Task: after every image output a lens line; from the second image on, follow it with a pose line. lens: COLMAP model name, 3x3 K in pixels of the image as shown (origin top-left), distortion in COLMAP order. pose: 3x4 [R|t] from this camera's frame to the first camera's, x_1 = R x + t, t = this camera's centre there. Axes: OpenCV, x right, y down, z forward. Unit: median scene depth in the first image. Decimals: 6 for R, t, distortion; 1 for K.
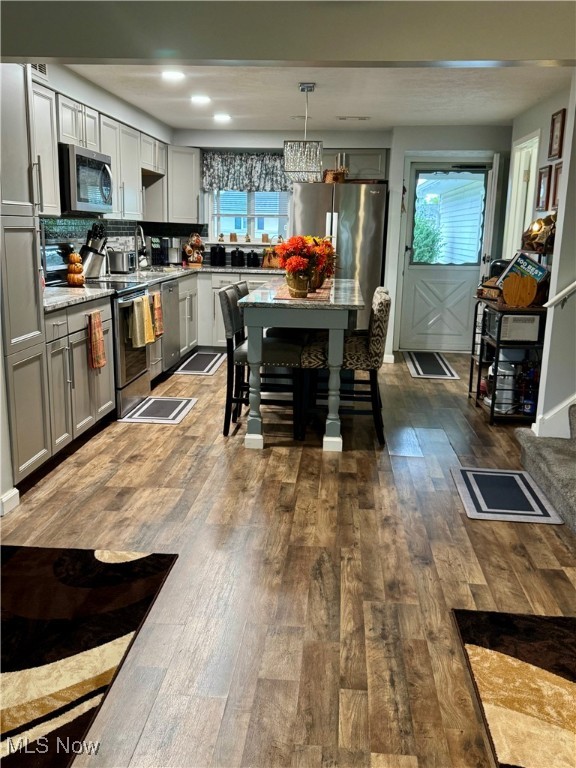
lens RADIAL K [[715.0, 0, 285.0], [0, 715.0, 382.9], [0, 0, 1]] dist [0.054588, 0.000000]
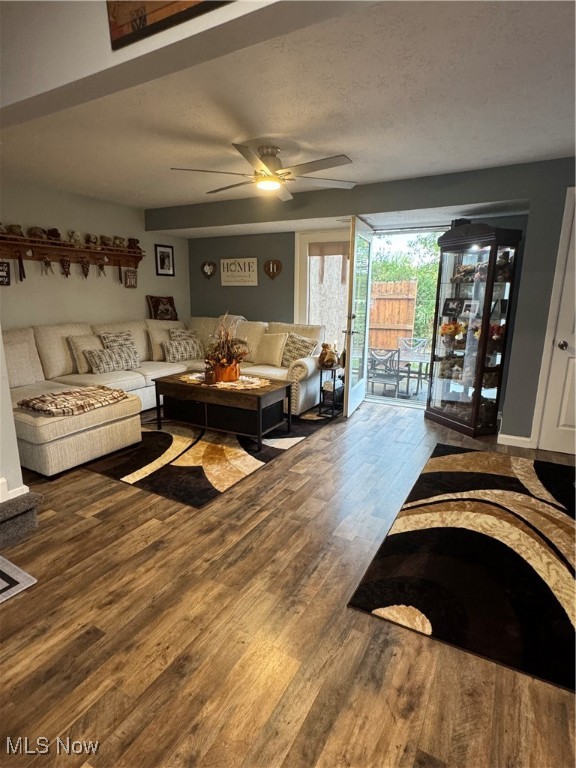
lens RADIAL K [[409.9, 0, 285.0], [0, 409.9, 383.1], [0, 0, 1]] dist [-0.003684, 0.004118]
pose [[-0.908169, -0.116373, 0.402103, -0.190102], [0.061963, 0.912627, 0.404070, -0.207858], [-0.413993, 0.391879, -0.821609, 0.992854]]
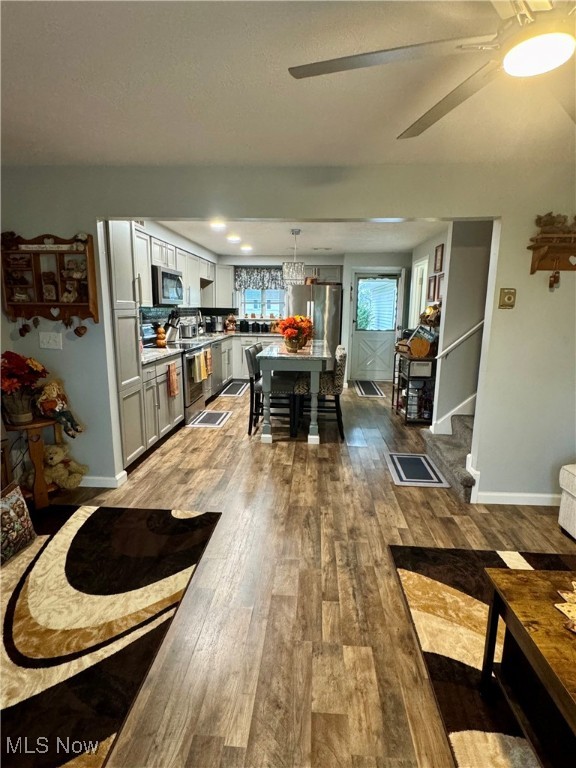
lens RADIAL K [[409.9, 0, 290.5], [0, 409.9, 382.0], [0, 0, 1]] dist [-0.003684, 0.004118]
pose [[0.999783, -0.011008, 0.017687, -0.003162], [0.011585, 0.999394, -0.032834, -0.019862], [-0.017315, 0.033032, 0.999304, 0.033606]]
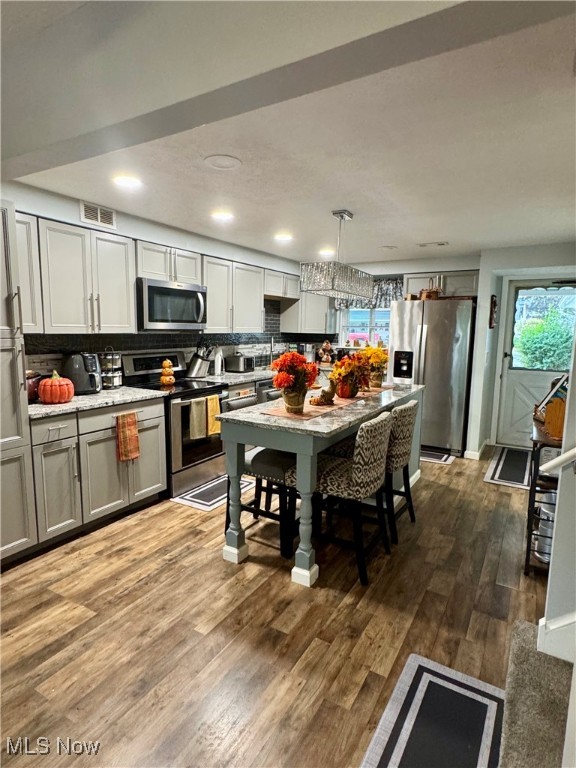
lens RADIAL K [[432.0, 0, 289.8], [0, 432.0, 381.9], [0, 0, 1]] dist [-0.005606, -0.000730]
pose [[0.904328, 0.048367, -0.424090, 0.293268], [-0.087771, 0.993398, -0.073865, -0.128127], [0.417718, 0.104021, 0.902603, 0.490996]]
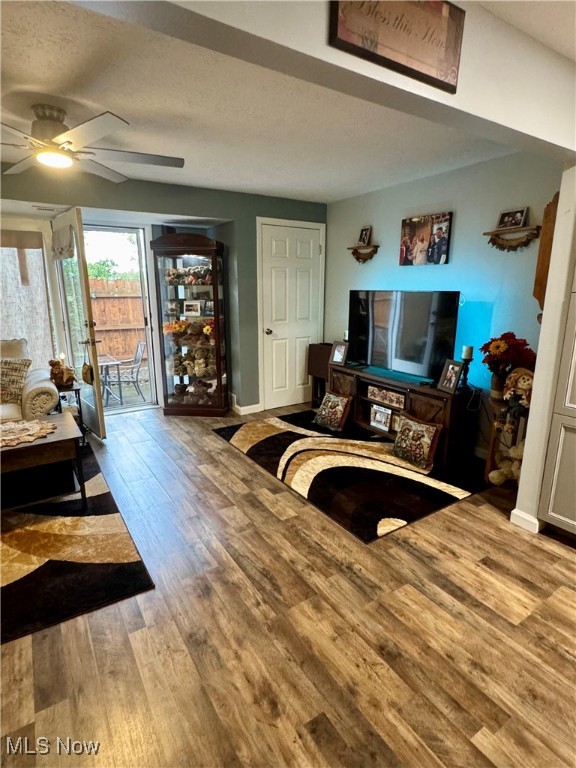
lens RADIAL K [[409.9, 0, 291.4], [0, 409.9, 384.6], [0, 0, 1]] dist [-0.003684, 0.004118]
pose [[-0.790125, 0.122309, -0.600619, 0.272947], [-0.144237, 0.915271, 0.376131, -0.213180], [0.595733, 0.383822, -0.705537, 0.956317]]
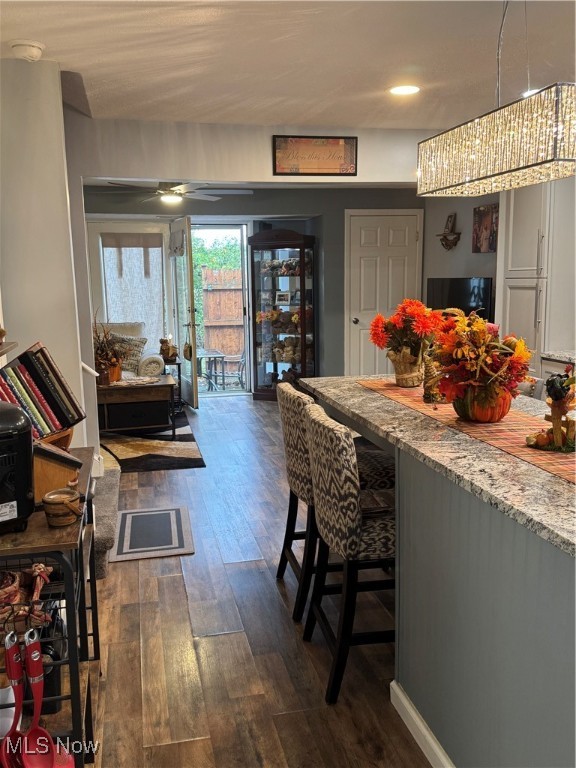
lens RADIAL K [[683.6, 0, 288.4], [0, 683.6, 380.6], [0, 0, 1]] dist [0.127057, 0.000029]
pose [[-0.954203, 0.041147, -0.296315, 0.362324], [-0.064999, 0.938318, 0.339609, -0.378983], [0.292012, 0.343316, -0.892672, 1.715957]]
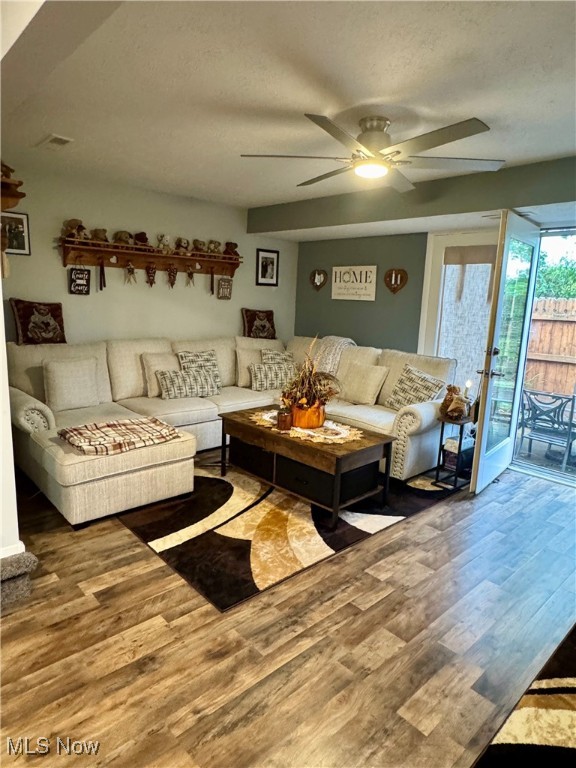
lens RADIAL K [[472.5, 0, 284.8], [0, 472.5, 384.6], [0, 0, 1]] dist [-0.000145, -0.000118]
pose [[-0.734877, -0.170718, 0.656362, -0.194485], [0.089827, 0.934772, 0.343705, -0.198614], [-0.672225, 0.311540, -0.671607, 0.840529]]
